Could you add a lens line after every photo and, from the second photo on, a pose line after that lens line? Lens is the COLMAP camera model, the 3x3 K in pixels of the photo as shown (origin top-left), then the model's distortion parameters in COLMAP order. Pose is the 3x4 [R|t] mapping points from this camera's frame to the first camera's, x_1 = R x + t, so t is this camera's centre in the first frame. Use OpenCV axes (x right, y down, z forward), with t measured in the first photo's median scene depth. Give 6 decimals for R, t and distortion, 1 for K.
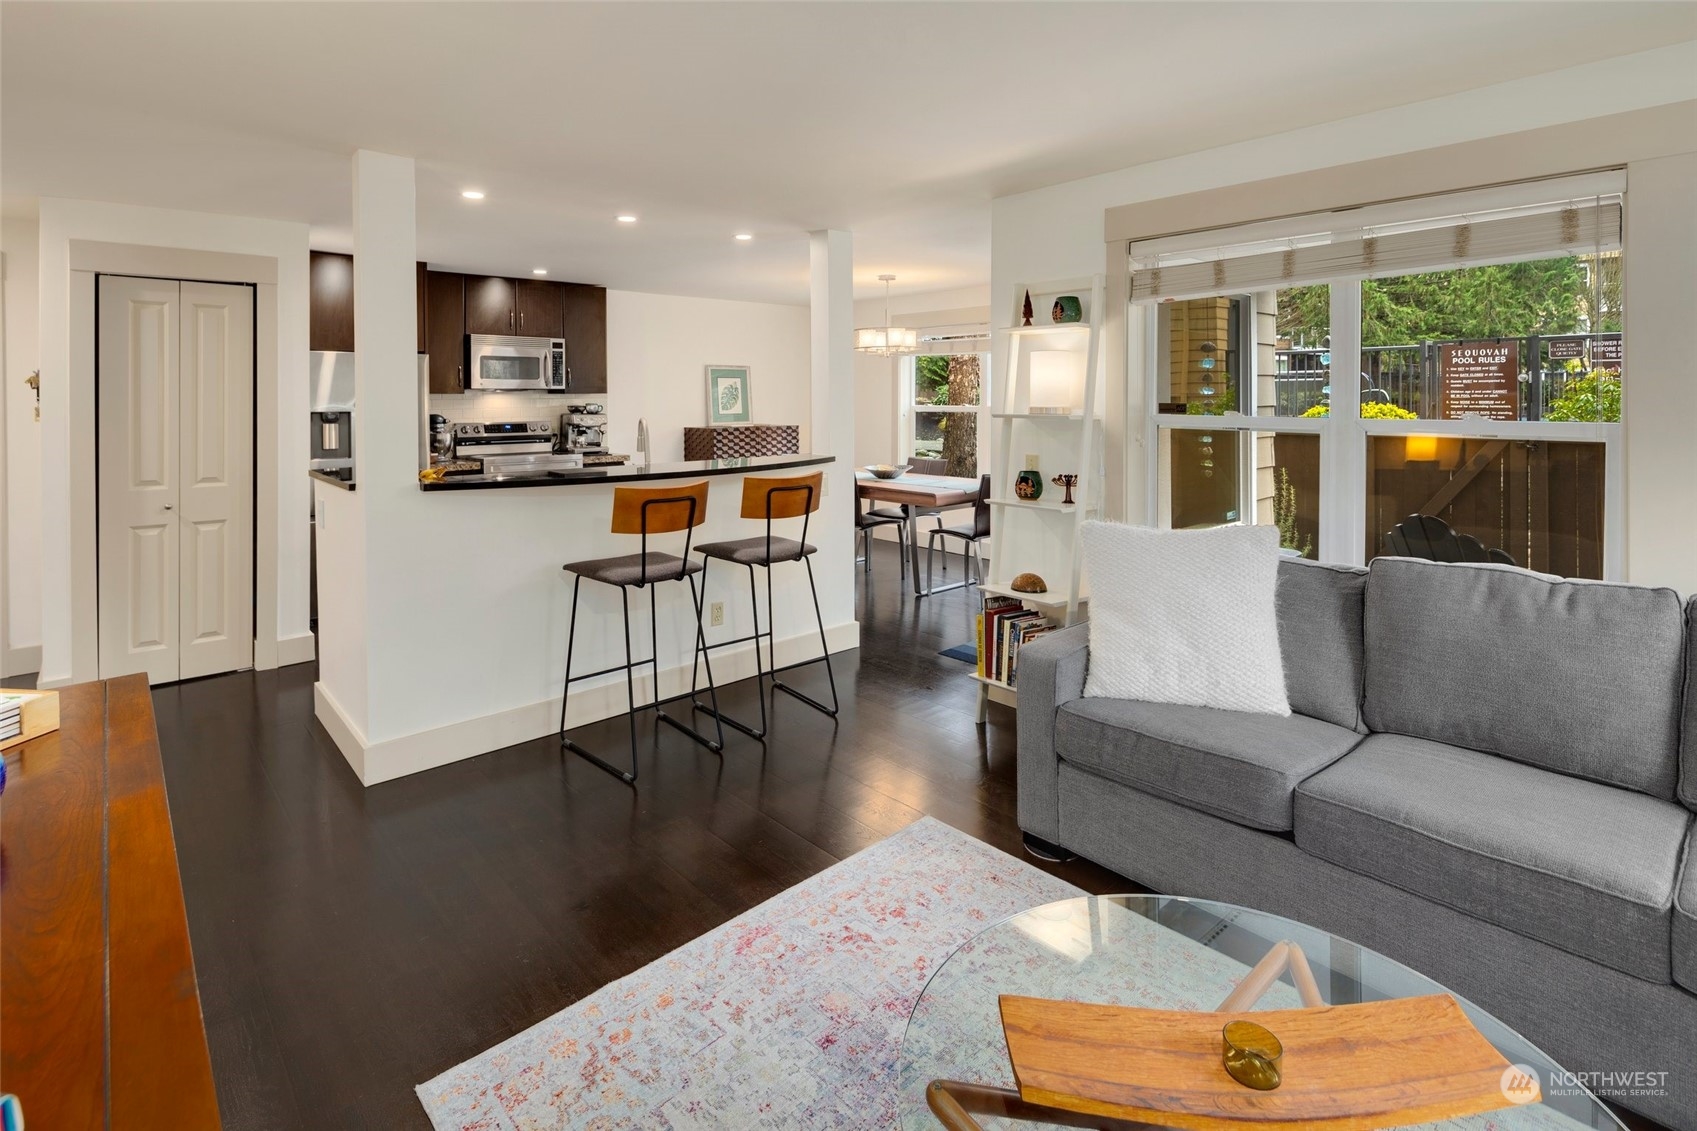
lens RADIAL K [[825.8, 0, 839.8], [0, 825.8, 391.7], [0, 0, 1]] dist [0.001999, 0.000890]
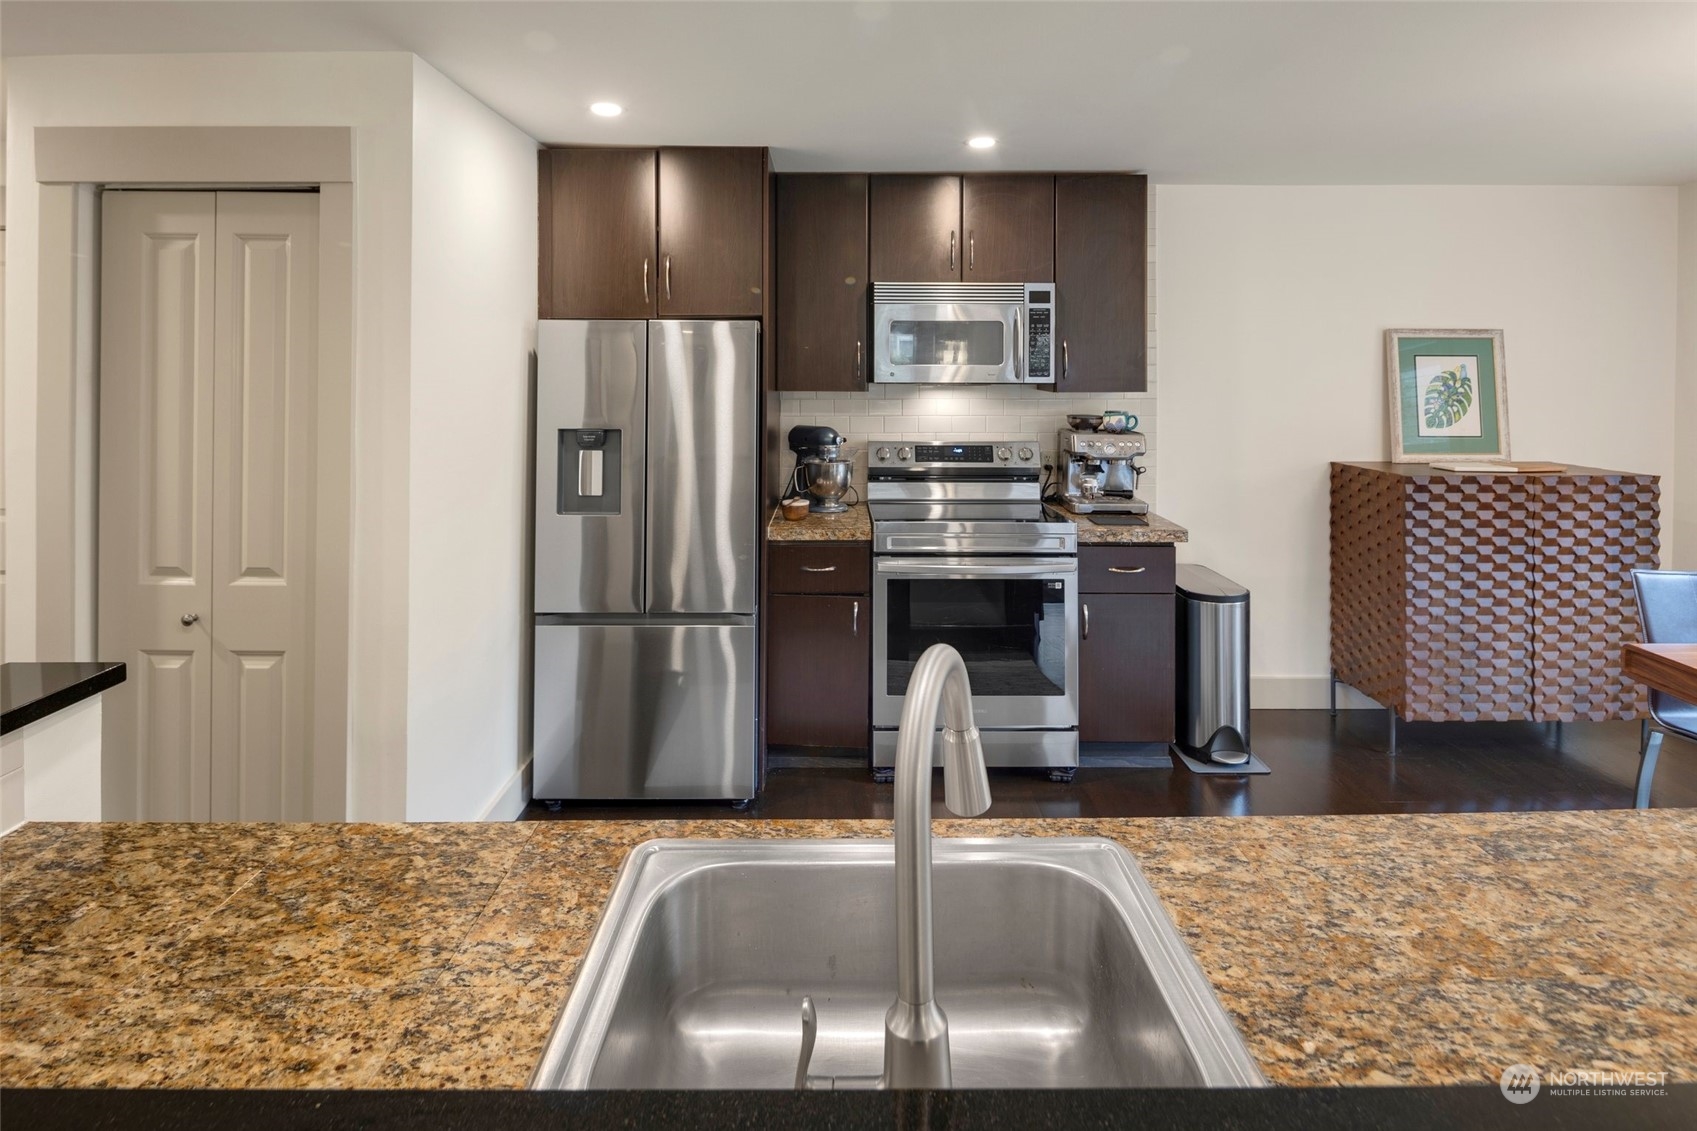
lens RADIAL K [[834.6, 0, 842.0], [0, 834.6, 369.0], [0, 0, 1]] dist [0.000602, -0.000255]
pose [[0.741015, 0.008560, -0.671434, -0.092633], [-0.002461, 0.999947, 0.010031, -0.017600], [0.671484, -0.005781, 0.740997, 0.564429]]
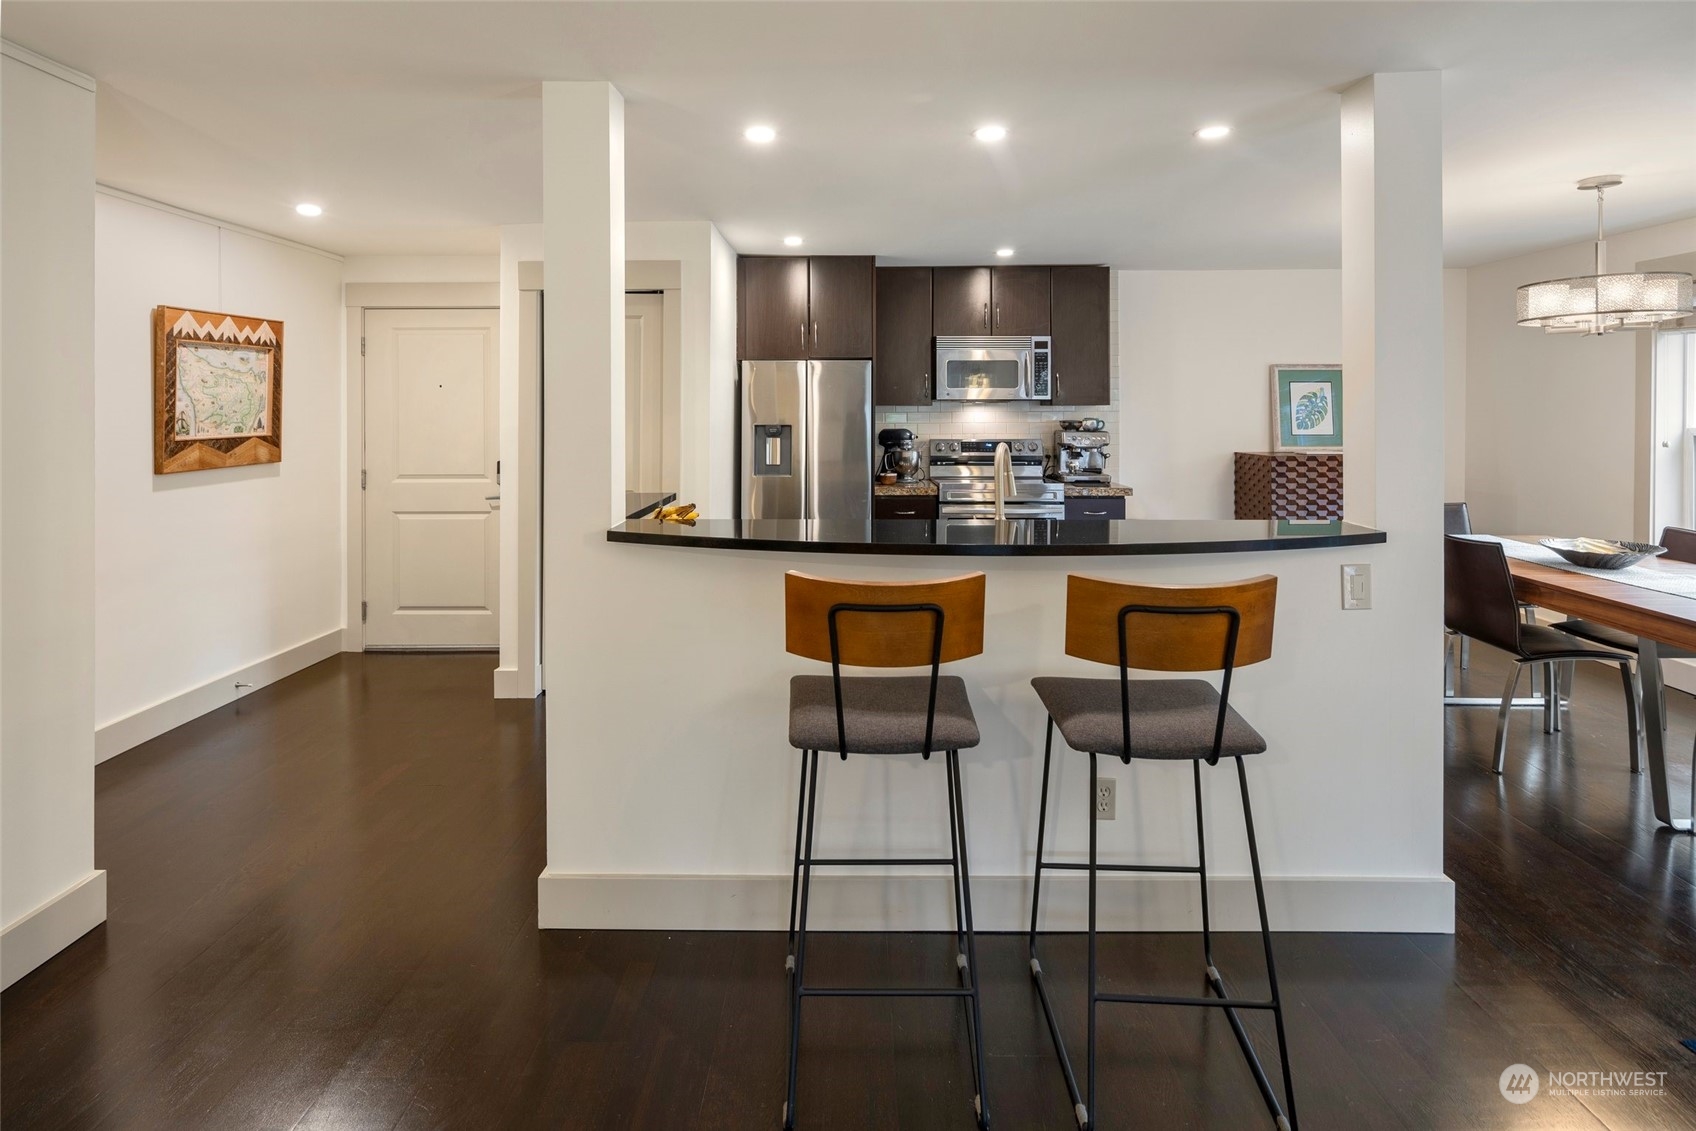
lens RADIAL K [[829.4, 0, 843.7], [0, 829.4, 412.0], [0, 0, 1]] dist [0.000375, -0.000375]
pose [[0.733284, 0.004590, -0.679907, 0.065445], [0.002234, 0.999956, 0.009160, 0.000900], [0.679919, -0.008236, 0.733241, 0.295508]]
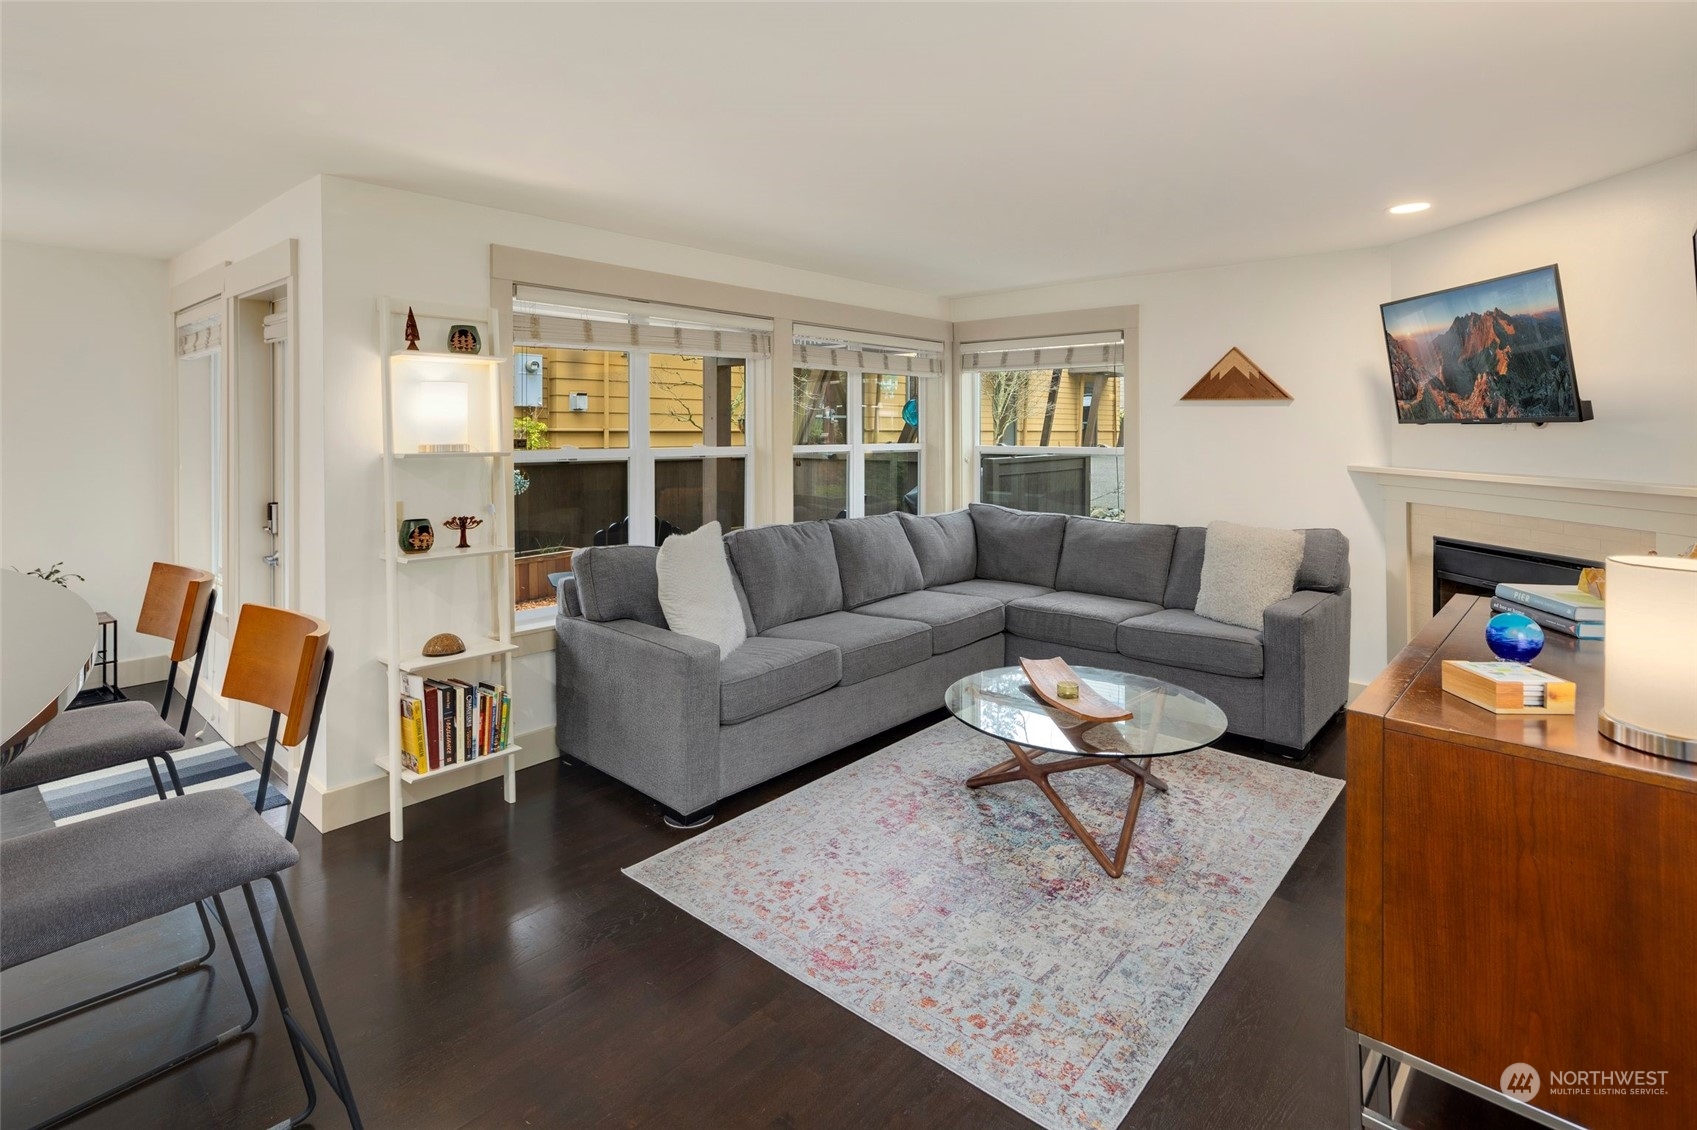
lens RADIAL K [[833.8, 0, 842.7], [0, 833.8, 421.8], [0, 0, 1]] dist [0.042152, 0.000032]
pose [[-0.095998, 0.015776, 0.995257, -0.387944], [-0.009814, 0.999811, -0.016795, 0.002984], [-0.995333, -0.011379, -0.095825, 0.364435]]
